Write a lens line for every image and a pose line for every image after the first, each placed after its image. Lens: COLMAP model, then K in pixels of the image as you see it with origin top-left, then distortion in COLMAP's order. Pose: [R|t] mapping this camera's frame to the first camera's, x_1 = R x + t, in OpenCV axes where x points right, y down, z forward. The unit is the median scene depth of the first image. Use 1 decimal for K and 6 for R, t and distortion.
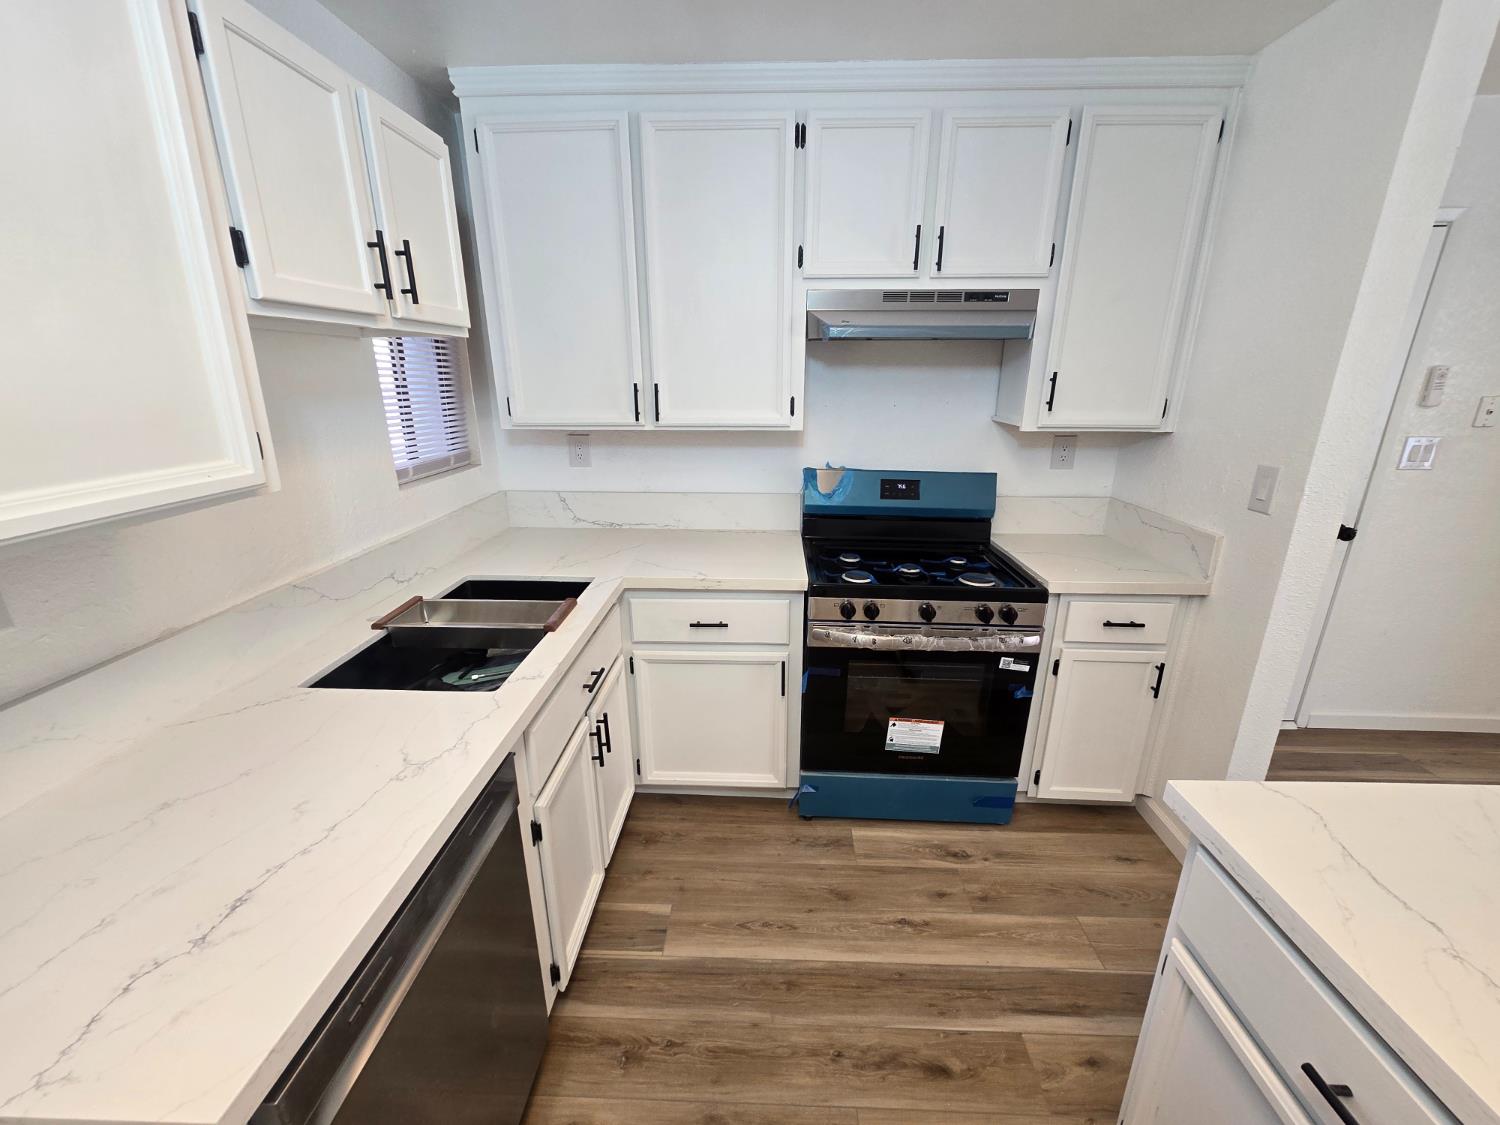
lens RADIAL K [[611.4, 0, 754.4], [0, 611.4, 567.8], [0, 0, 1]] dist [-0.001366, 0.000340]
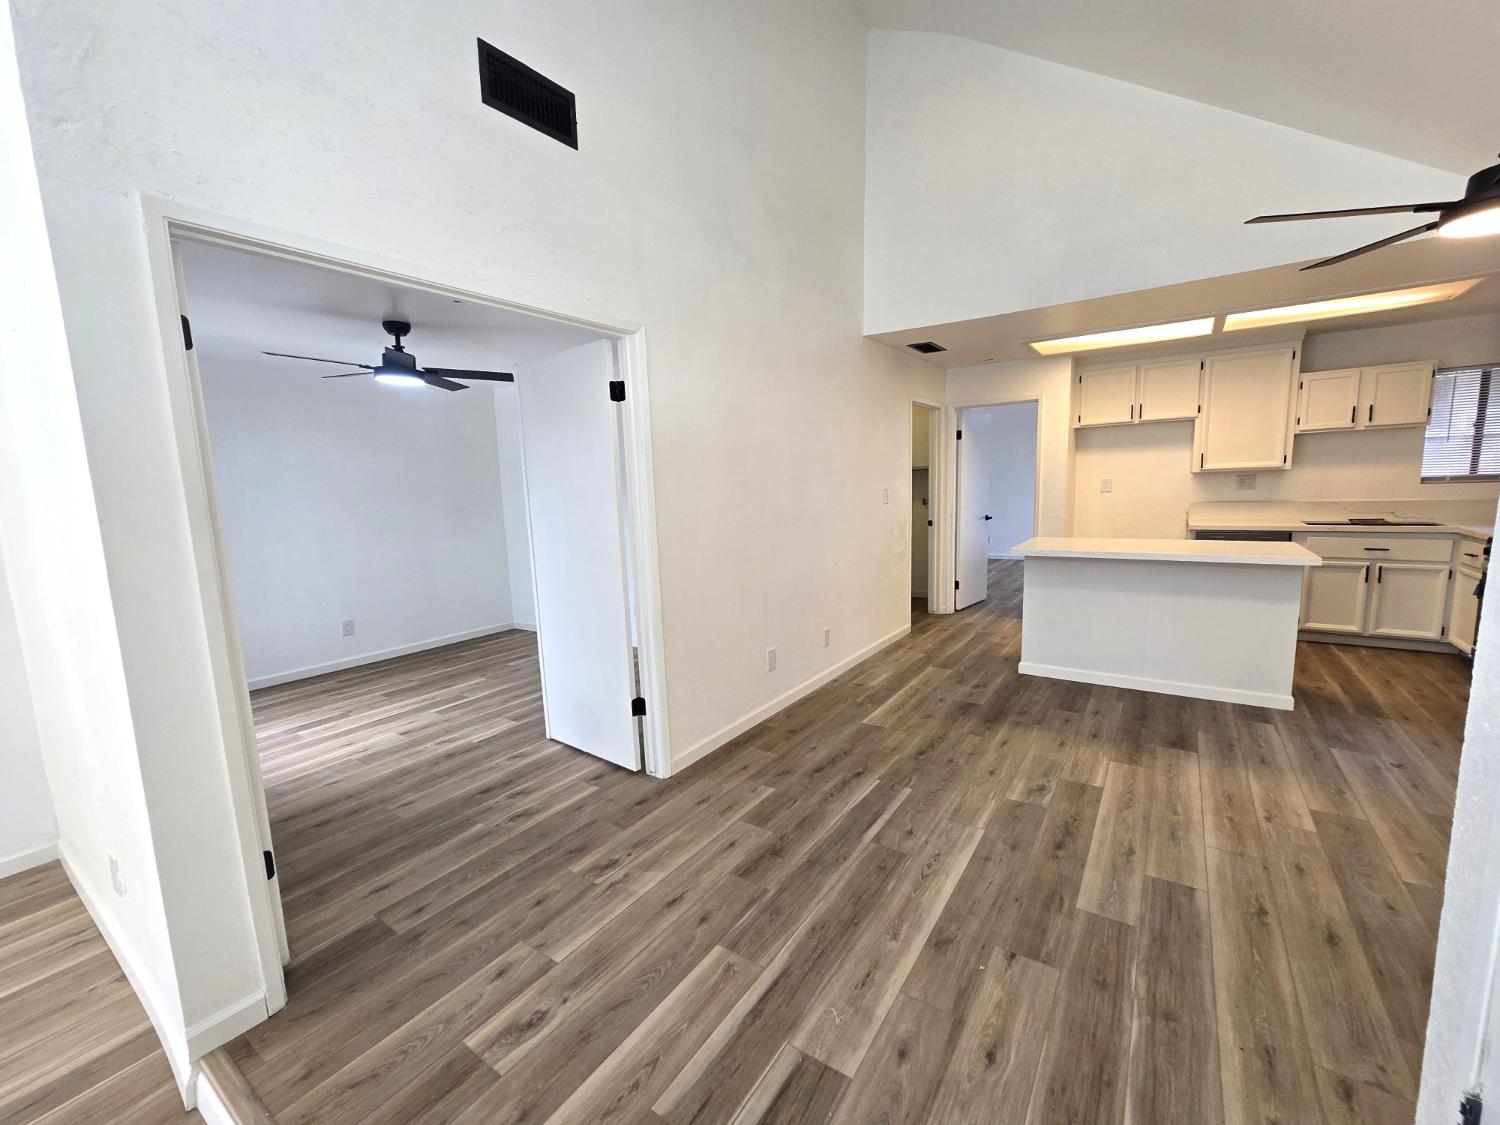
lens RADIAL K [[611.4, 0, 754.4], [0, 611.4, 567.8], [0, 0, 1]] dist [-0.001366, 0.000340]
pose [[-0.536117, 0.136226, -0.833079, 2.818909], [-0.219044, 0.930638, 0.293142, 0.057242], [0.815229, 0.339639, -0.469091, 0.043281]]
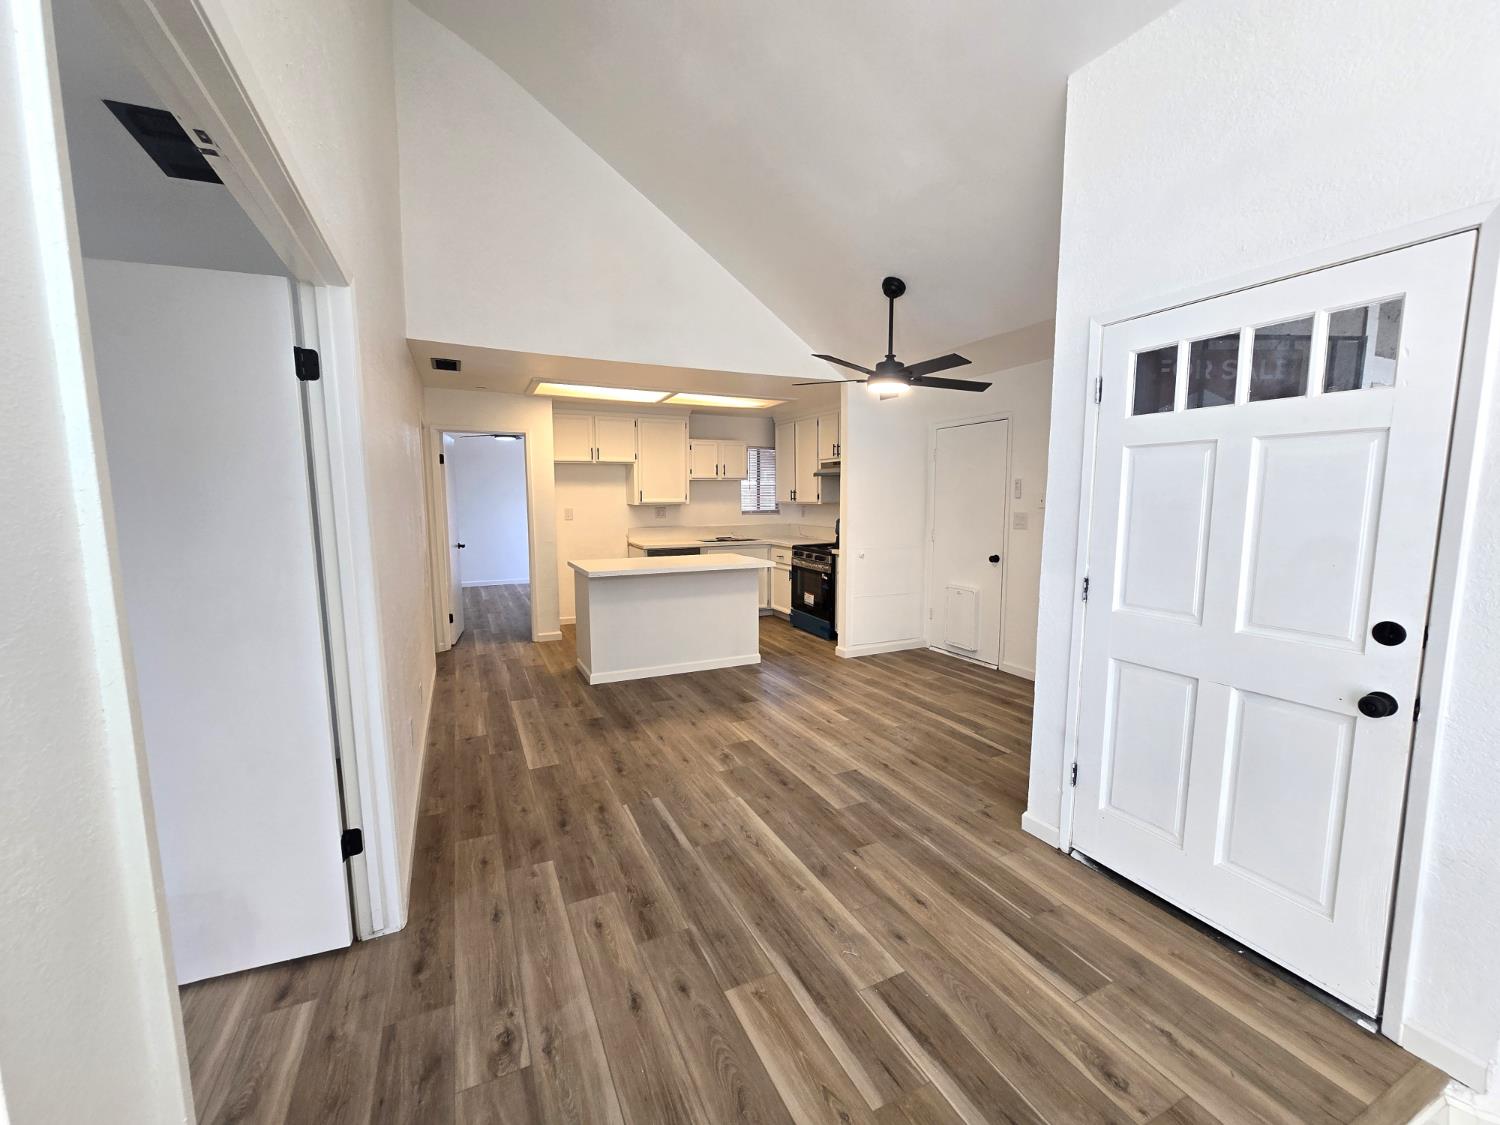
lens RADIAL K [[612.1, 0, 749.2], [0, 612.1, 569.8], [0, 0, 1]] dist [-0.000764, 0.000122]
pose [[0.461623, 0.105469, -0.880784, 2.887741], [-0.264696, 0.964051, -0.023289, 0.290340], [0.846664, 0.243891, 0.472945, -0.769351]]
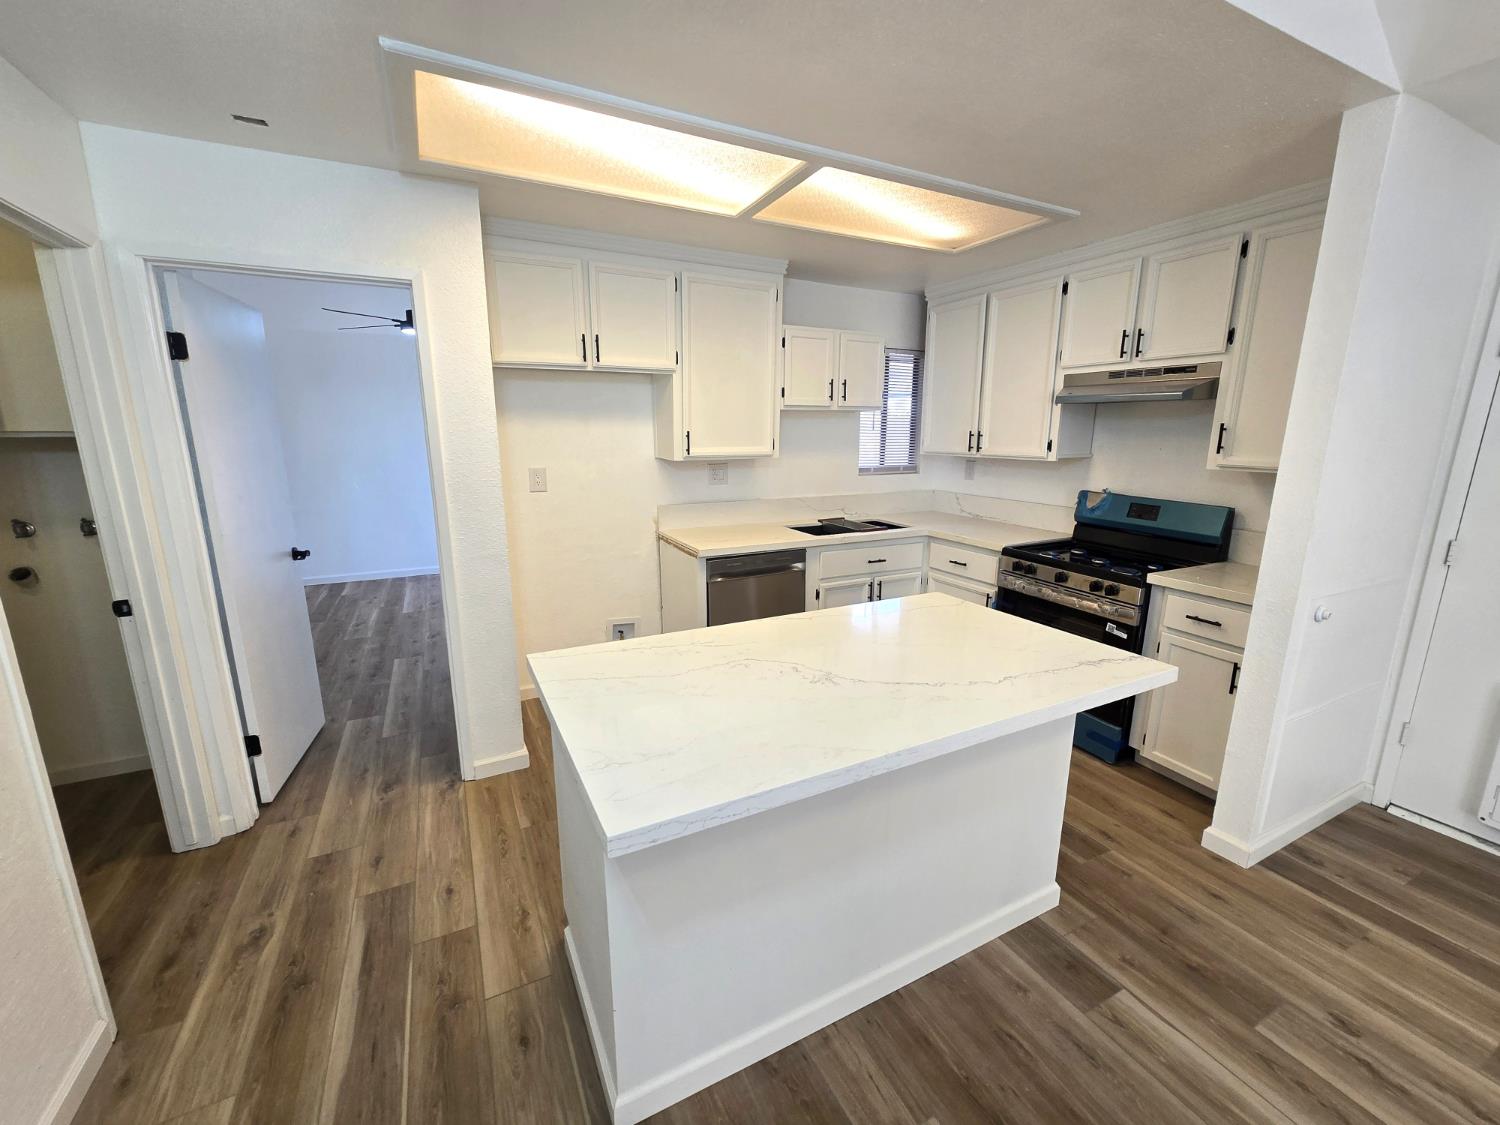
lens RADIAL K [[611.4, 0, 754.4], [0, 611.4, 567.8], [0, 0, 1]] dist [-0.001366, 0.000340]
pose [[0.487953, 0.194072, -0.851021, 1.141176], [-0.265695, 0.961728, 0.066976, 0.142738], [0.831449, 0.193431, 0.520842, -0.415203]]
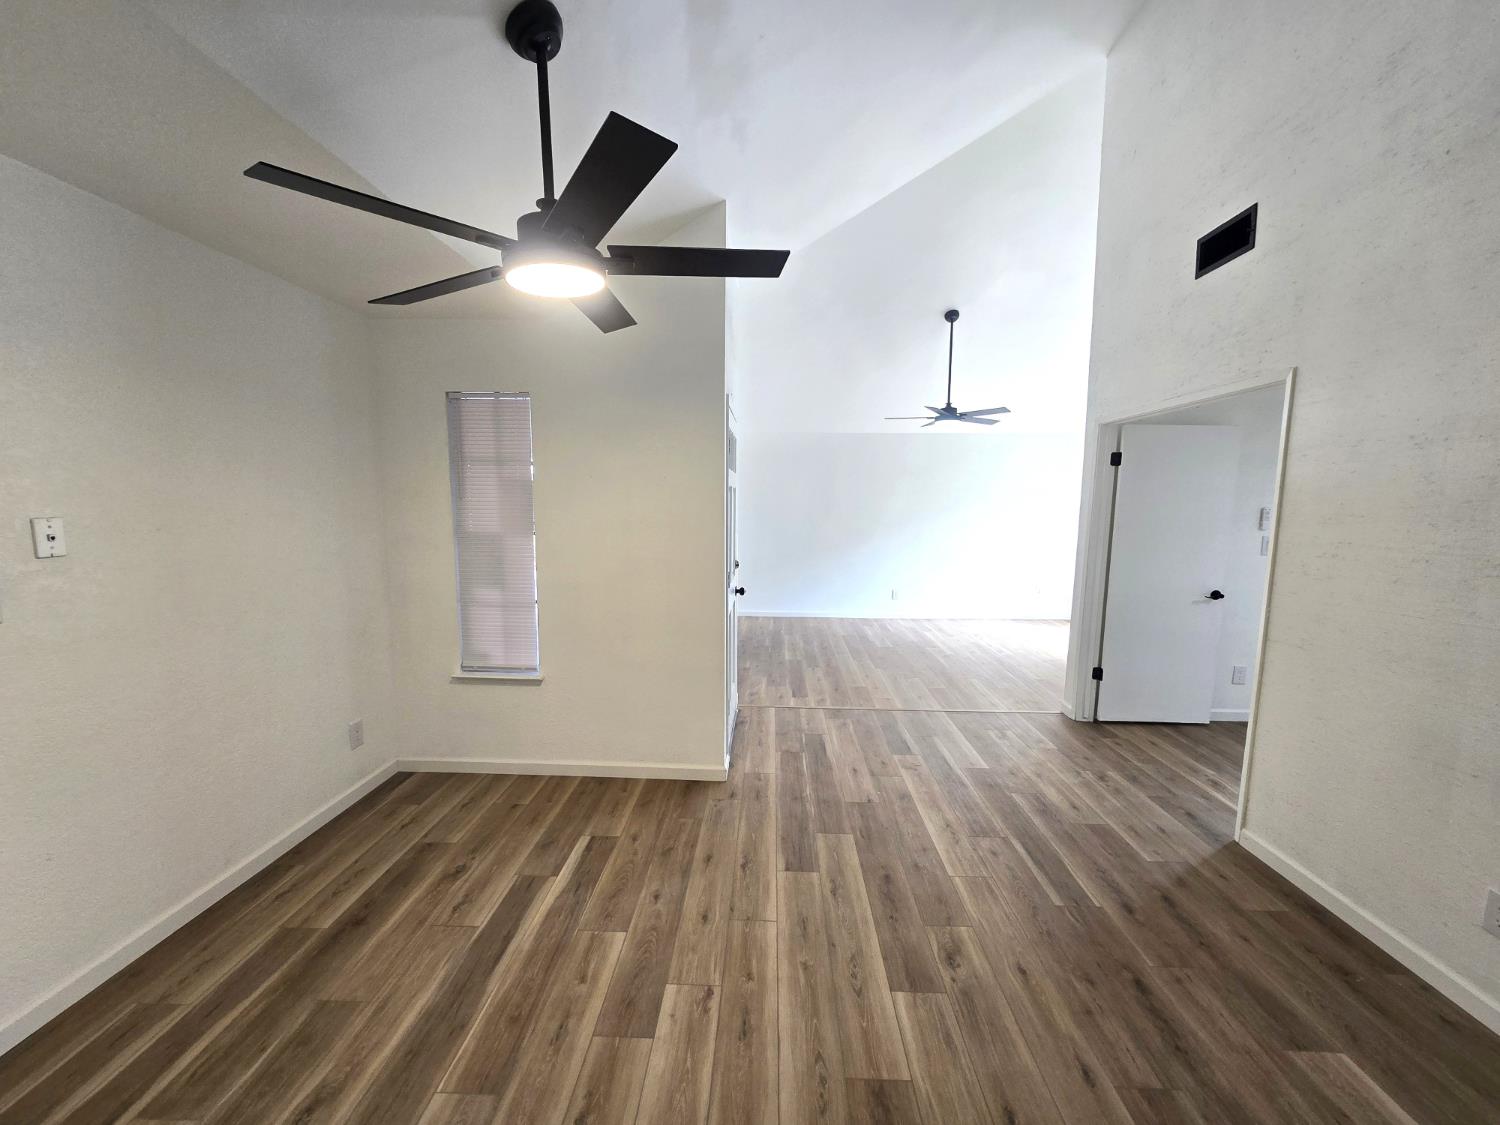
lens RADIAL K [[611.4, 0, 754.4], [0, 611.4, 567.8], [0, 0, 1]] dist [-0.001366, 0.000340]
pose [[-0.004127, -0.108922, 0.994042, 0.511125], [0.290741, 0.950978, 0.105410, -0.054980], [-0.956793, 0.289443, 0.027743, 0.186450]]
